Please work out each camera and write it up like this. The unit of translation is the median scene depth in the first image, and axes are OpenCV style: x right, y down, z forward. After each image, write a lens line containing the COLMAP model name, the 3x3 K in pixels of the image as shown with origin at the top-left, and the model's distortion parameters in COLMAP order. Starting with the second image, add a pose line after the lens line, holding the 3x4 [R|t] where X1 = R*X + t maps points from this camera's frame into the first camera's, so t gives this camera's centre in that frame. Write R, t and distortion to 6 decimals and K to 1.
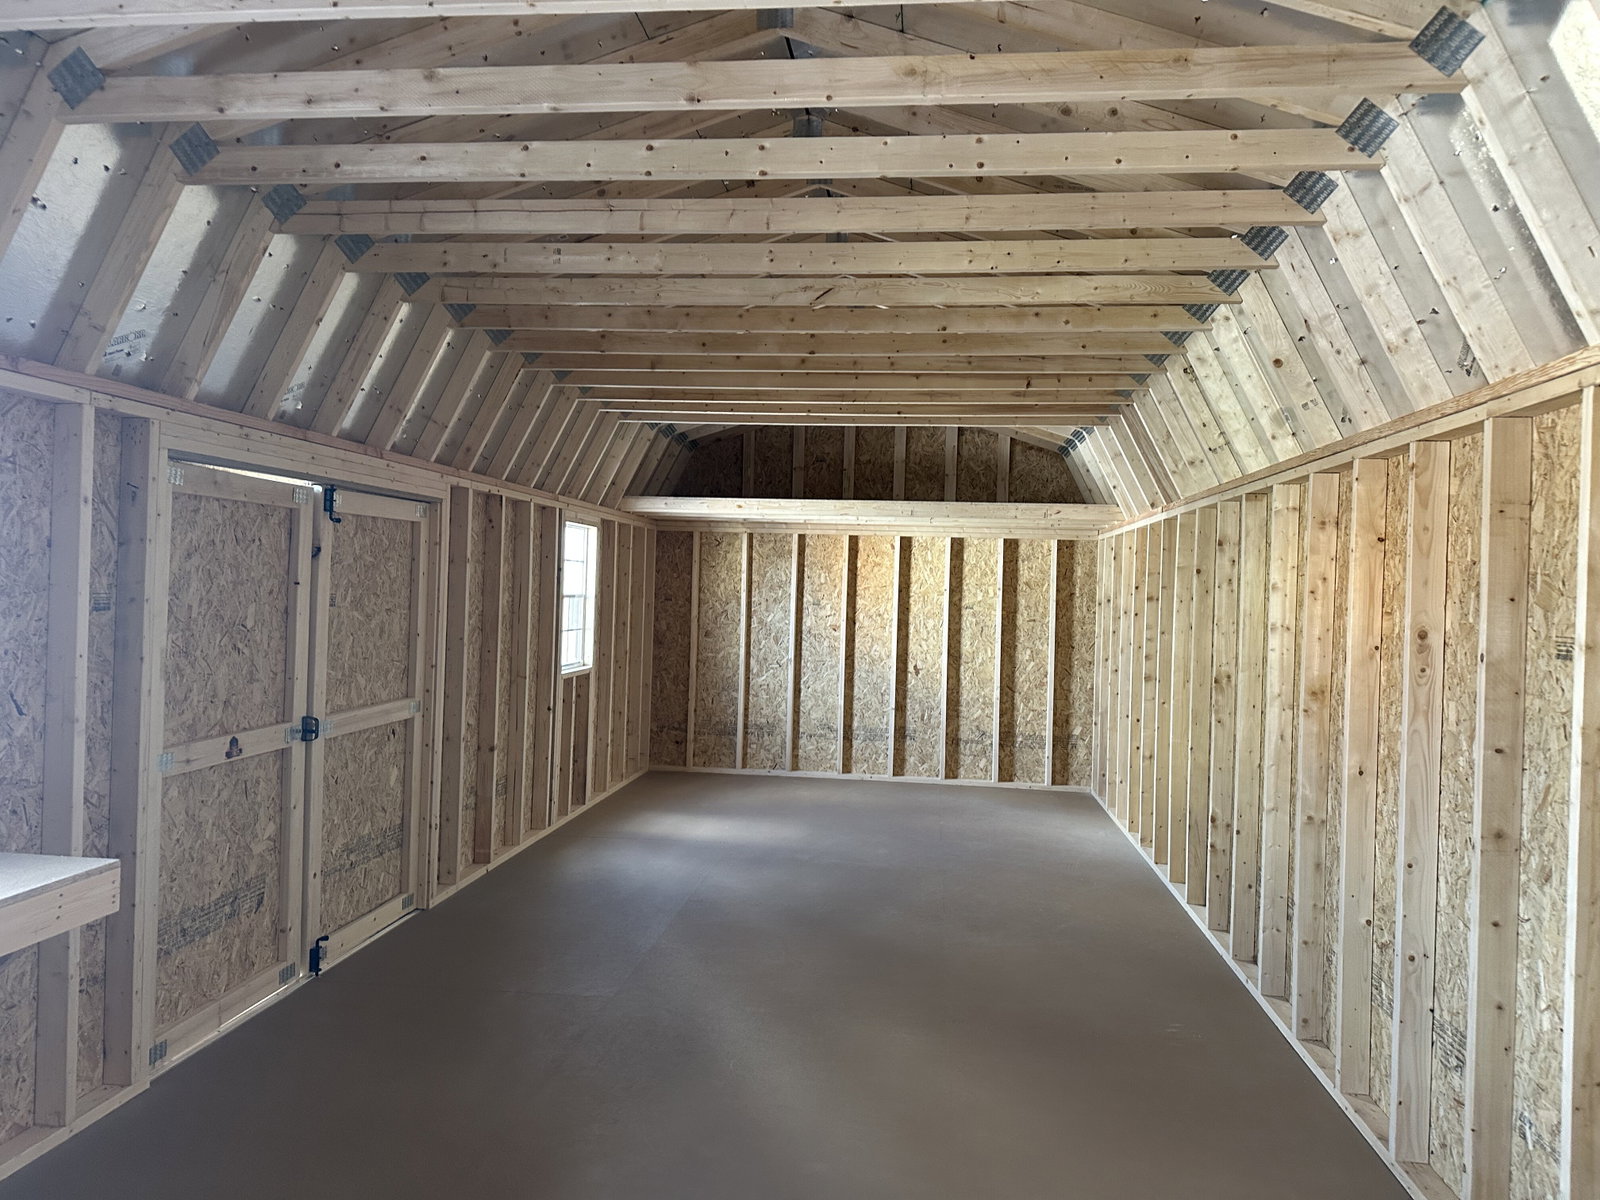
lens RADIAL K [[1136.6, 0, 804.1], [0, 1136.6, 592.1], [0, 0, 1]] dist [0.034100, -0.023811]
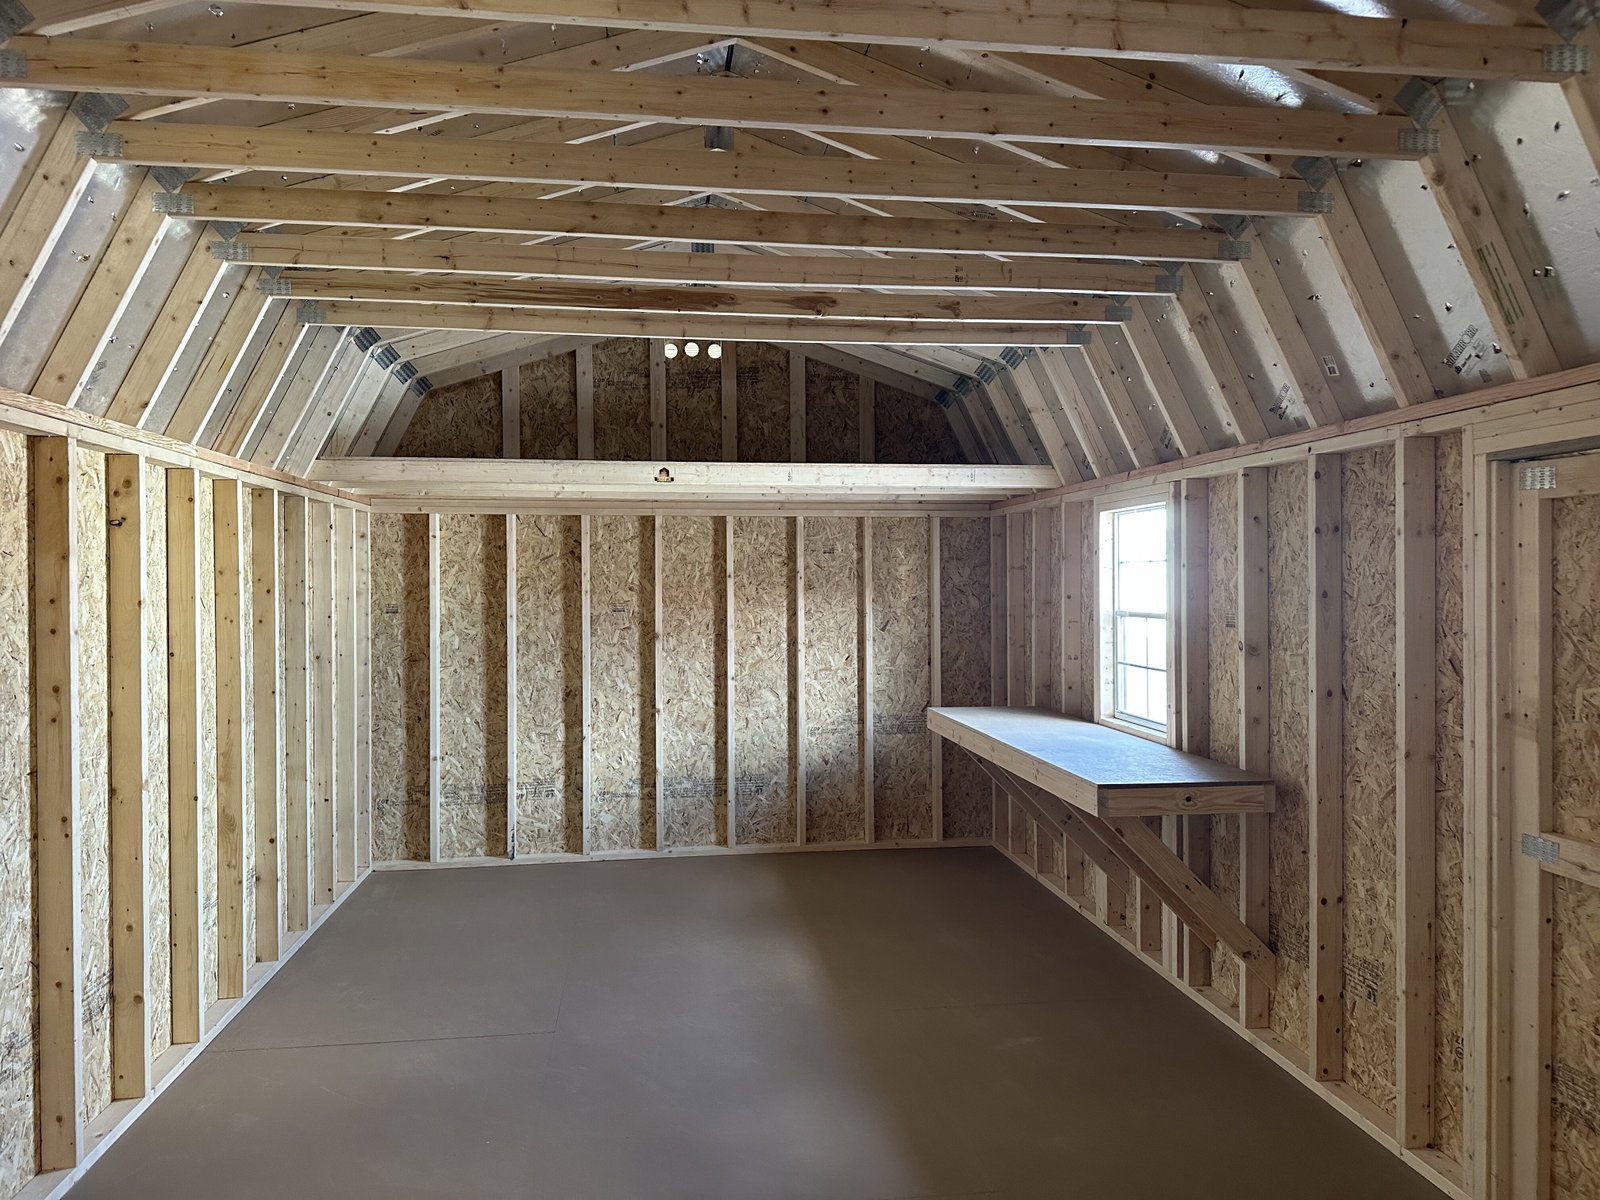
lens RADIAL K [[1136.6, 0, 804.8], [0, 1136.6, 588.3], [0, 0, 1]] dist [0.034100, -0.023811]
pose [[-0.969239, -0.020676, -0.245253, 0.107881], [-0.022307, 0.999744, 0.003875, -0.018302], [0.245110, 0.009227, -0.969451, 1.505522]]
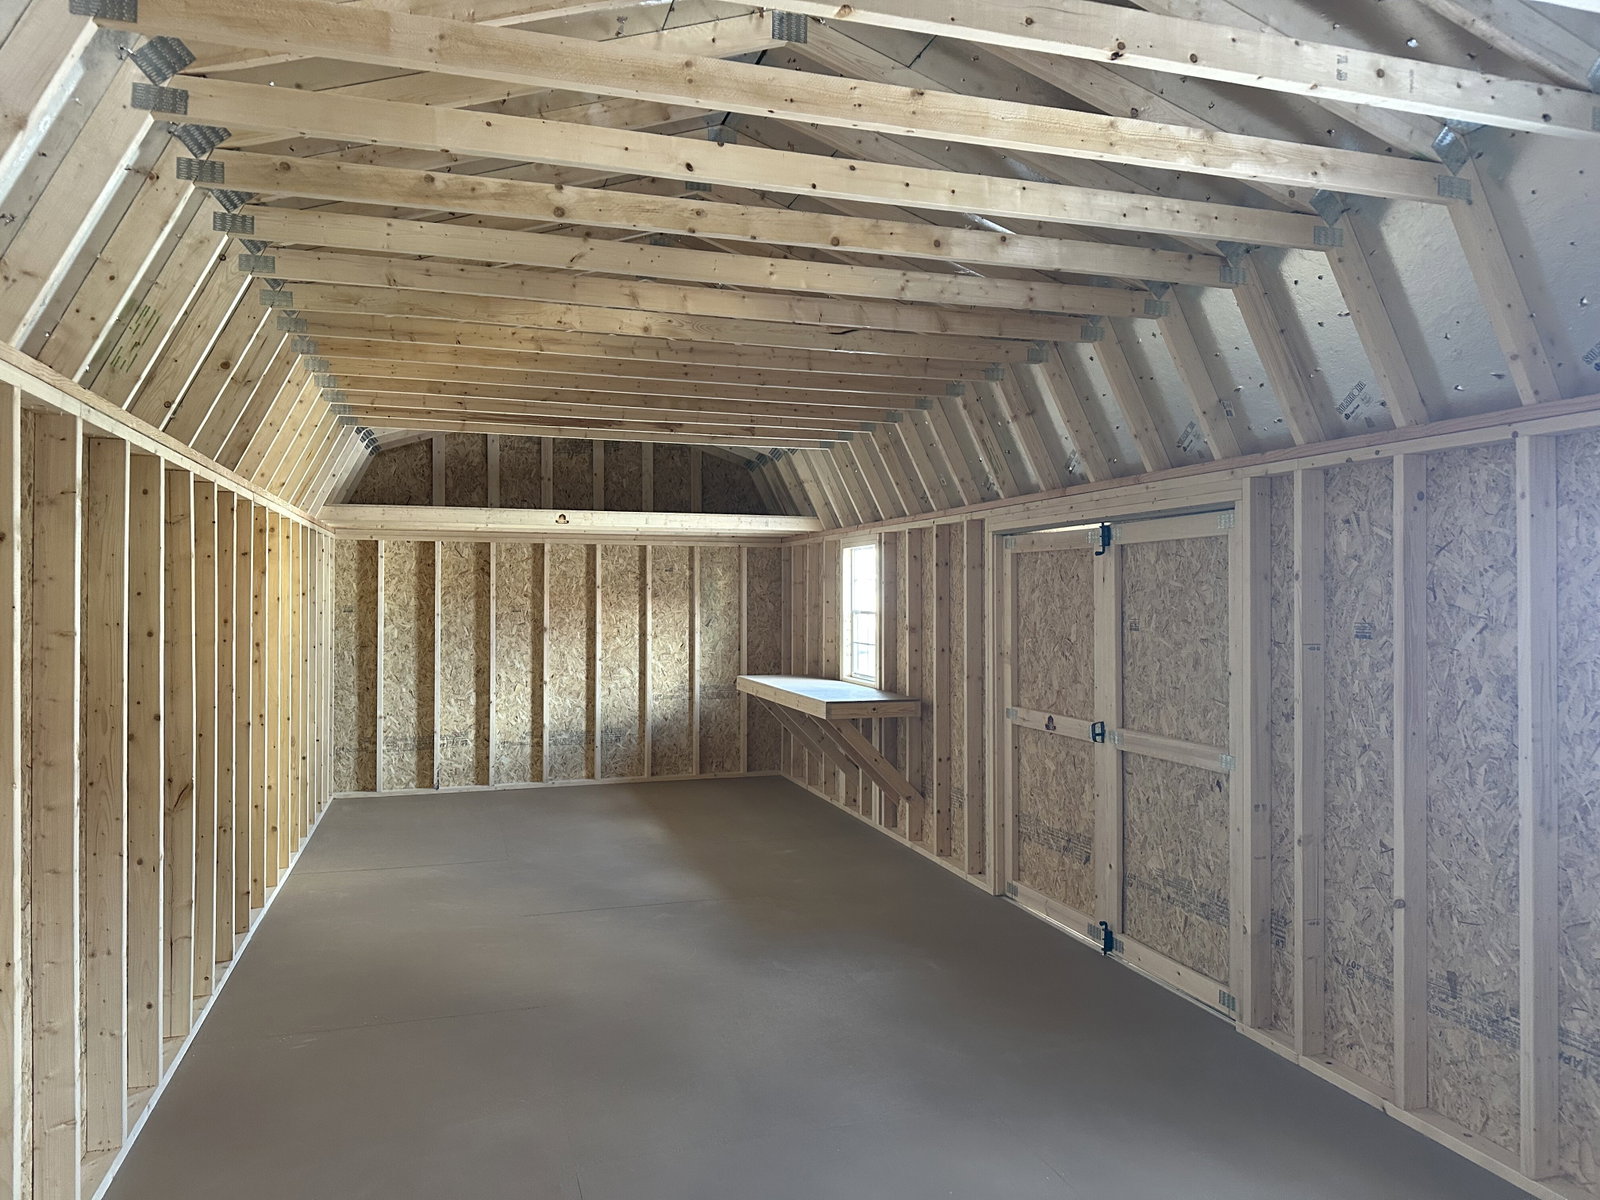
lens RADIAL K [[1136.6, 0, 811.6], [0, 1136.6, 583.5], [0, 0, 1]] dist [0.034100, -0.023811]
pose [[-0.915790, -0.033712, -0.400240, 0.357355], [-0.028920, 0.999419, -0.018010, -0.004511], [0.400615, -0.004919, -0.916233, 2.235342]]
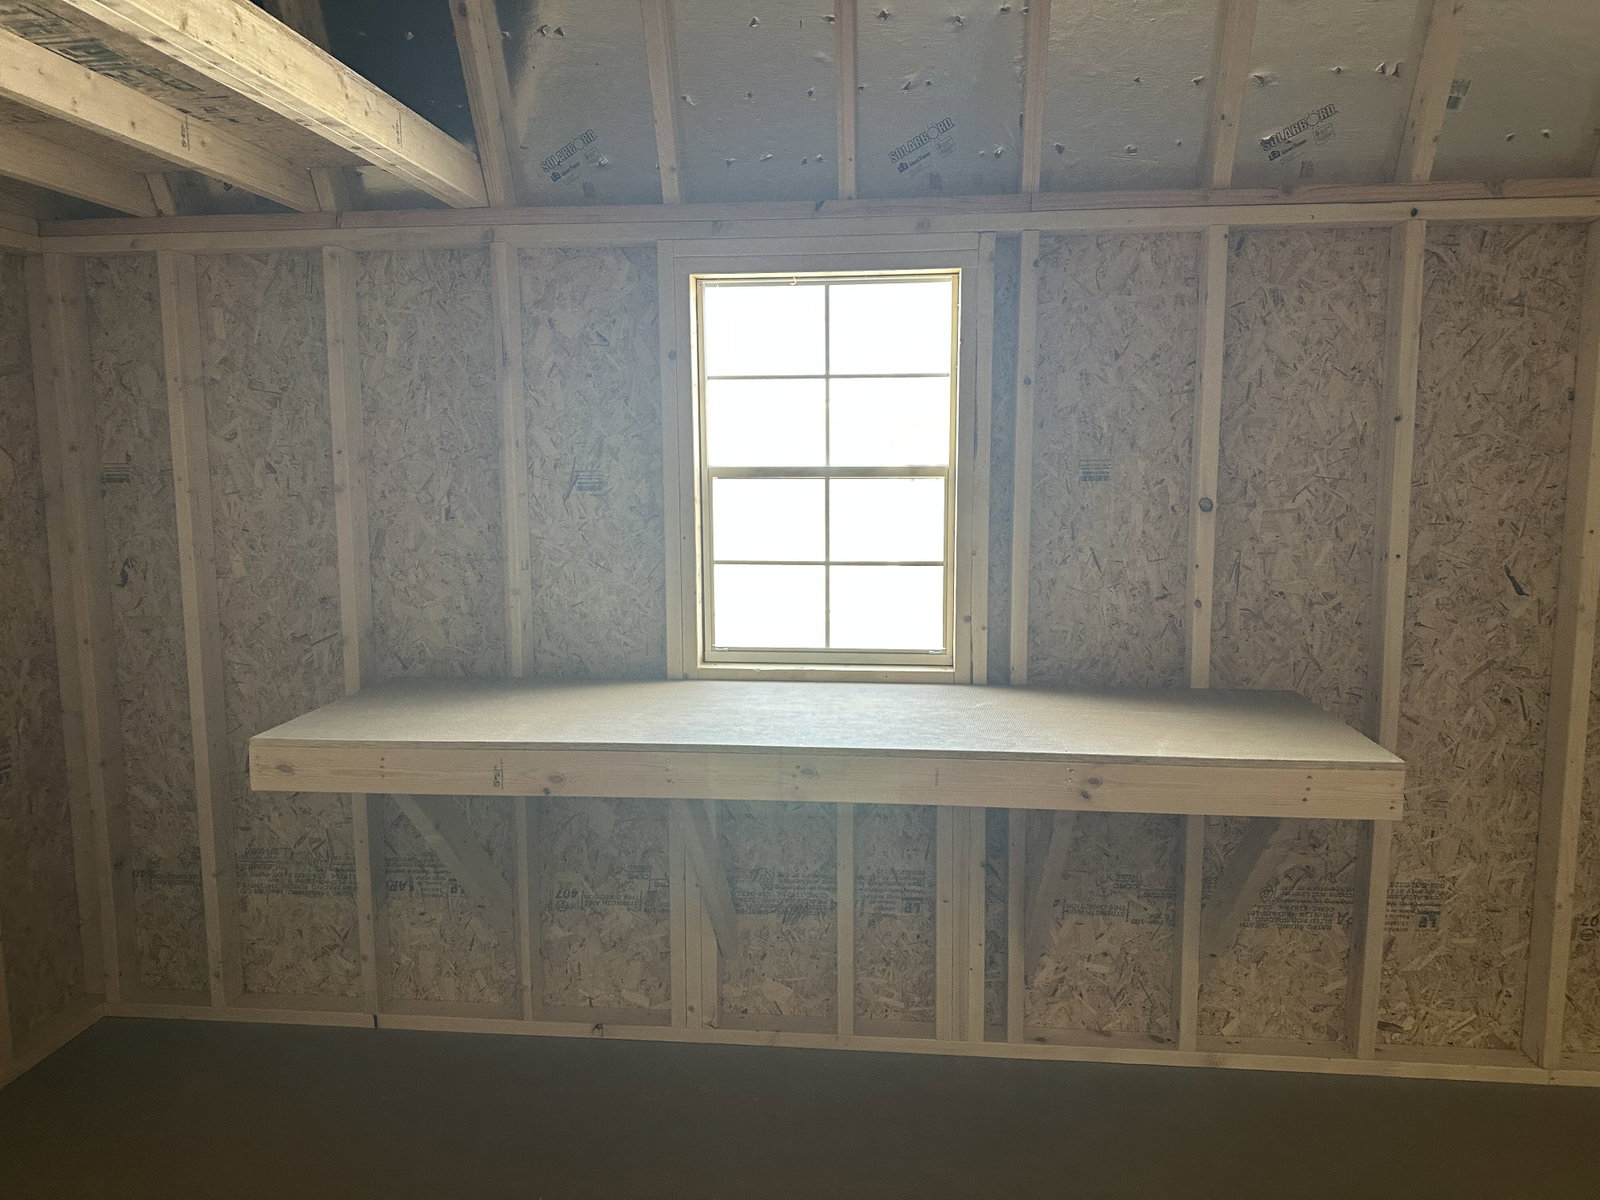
lens RADIAL K [[1136.6, 0, 805.0], [0, 1136.6, 592.5], [0, 0, 1]] dist [0.034100, -0.023811]
pose [[0.013756, 0.095113, -0.995371, 0.149835], [0.000195, 0.995465, 0.095124, 0.016772], [0.999905, -0.001502, 0.013675, 0.345365]]
